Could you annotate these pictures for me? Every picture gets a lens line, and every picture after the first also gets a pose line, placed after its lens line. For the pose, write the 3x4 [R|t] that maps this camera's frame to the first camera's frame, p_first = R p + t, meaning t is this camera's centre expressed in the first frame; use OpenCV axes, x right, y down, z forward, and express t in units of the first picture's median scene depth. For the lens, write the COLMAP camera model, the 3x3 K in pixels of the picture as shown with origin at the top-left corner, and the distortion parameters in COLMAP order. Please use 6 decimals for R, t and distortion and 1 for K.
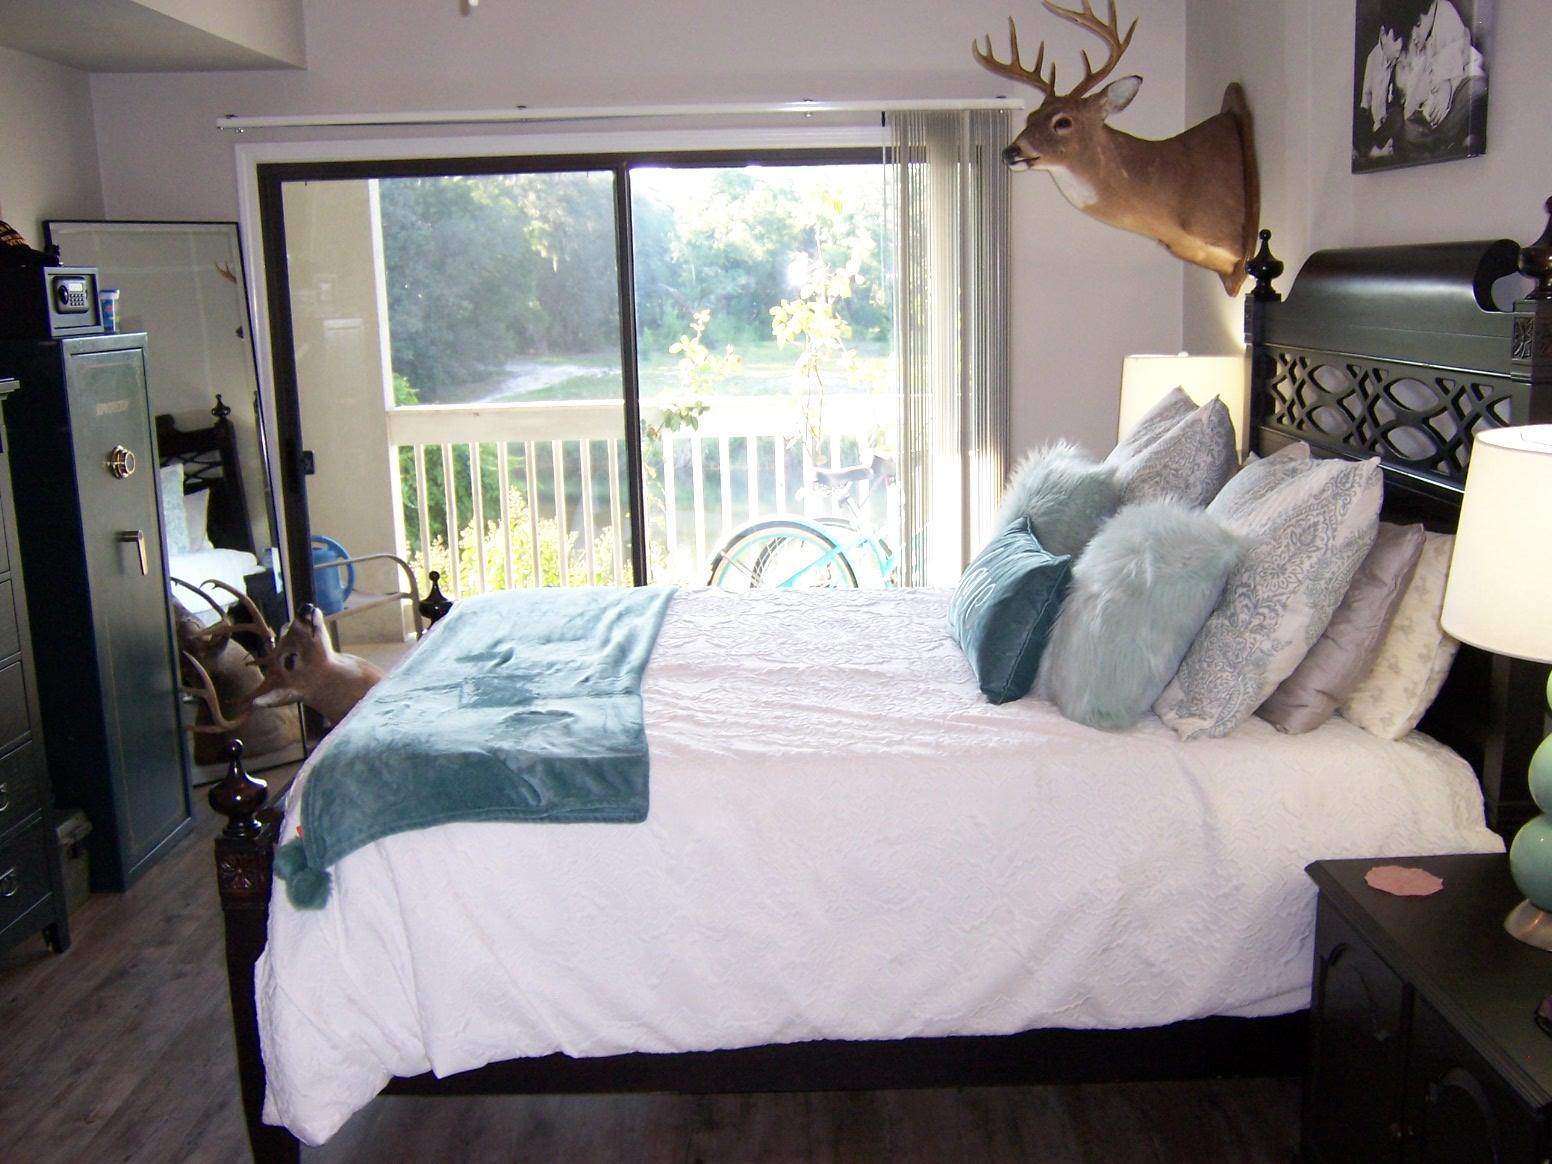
lens RADIAL K [[1515.8, 0, 843.5], [0, 1515.8, 671.6], [0, 0, 1]] dist [-0.075744, 0.000000]
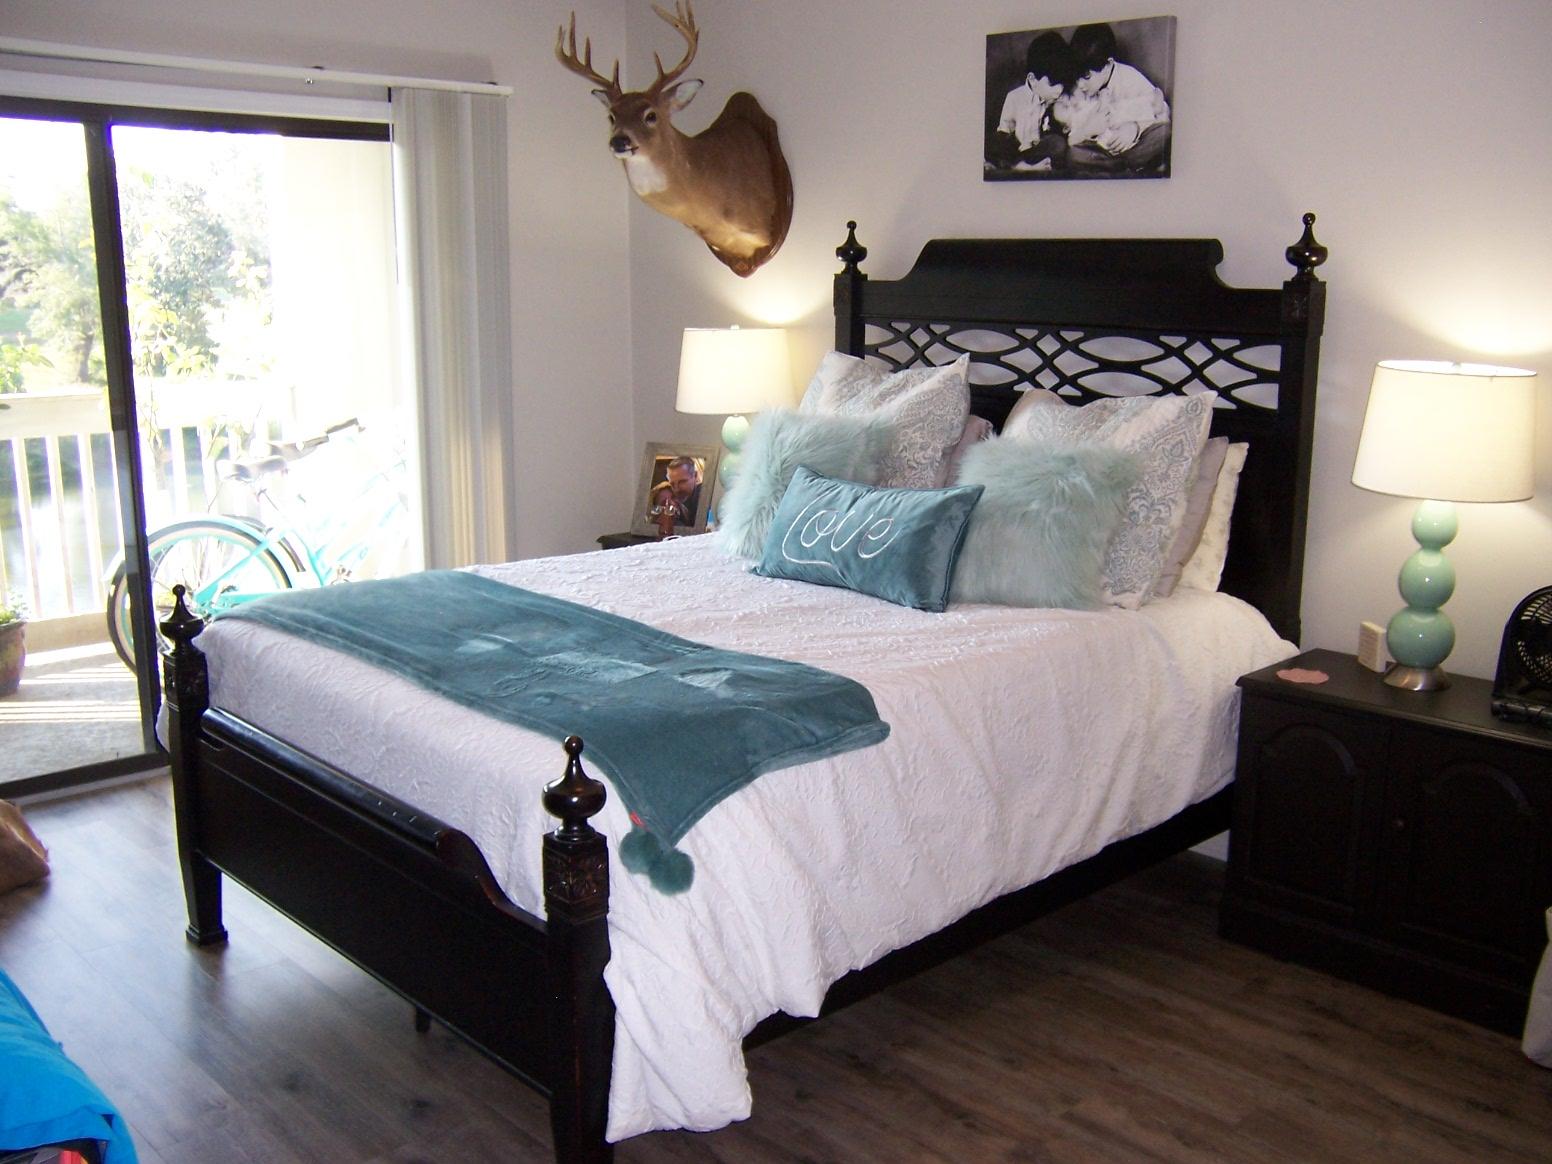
lens RADIAL K [[1515.8, 0, 844.9], [0, 1515.8, 633.0], [0, 0, 1]] dist [-0.075744, 0.000000]
pose [[0.725621, -0.139699, 0.673764, -0.727854], [0.151098, 0.987624, 0.042047, -0.023837], [-0.671300, 0.071294, 0.737749, 0.161875]]
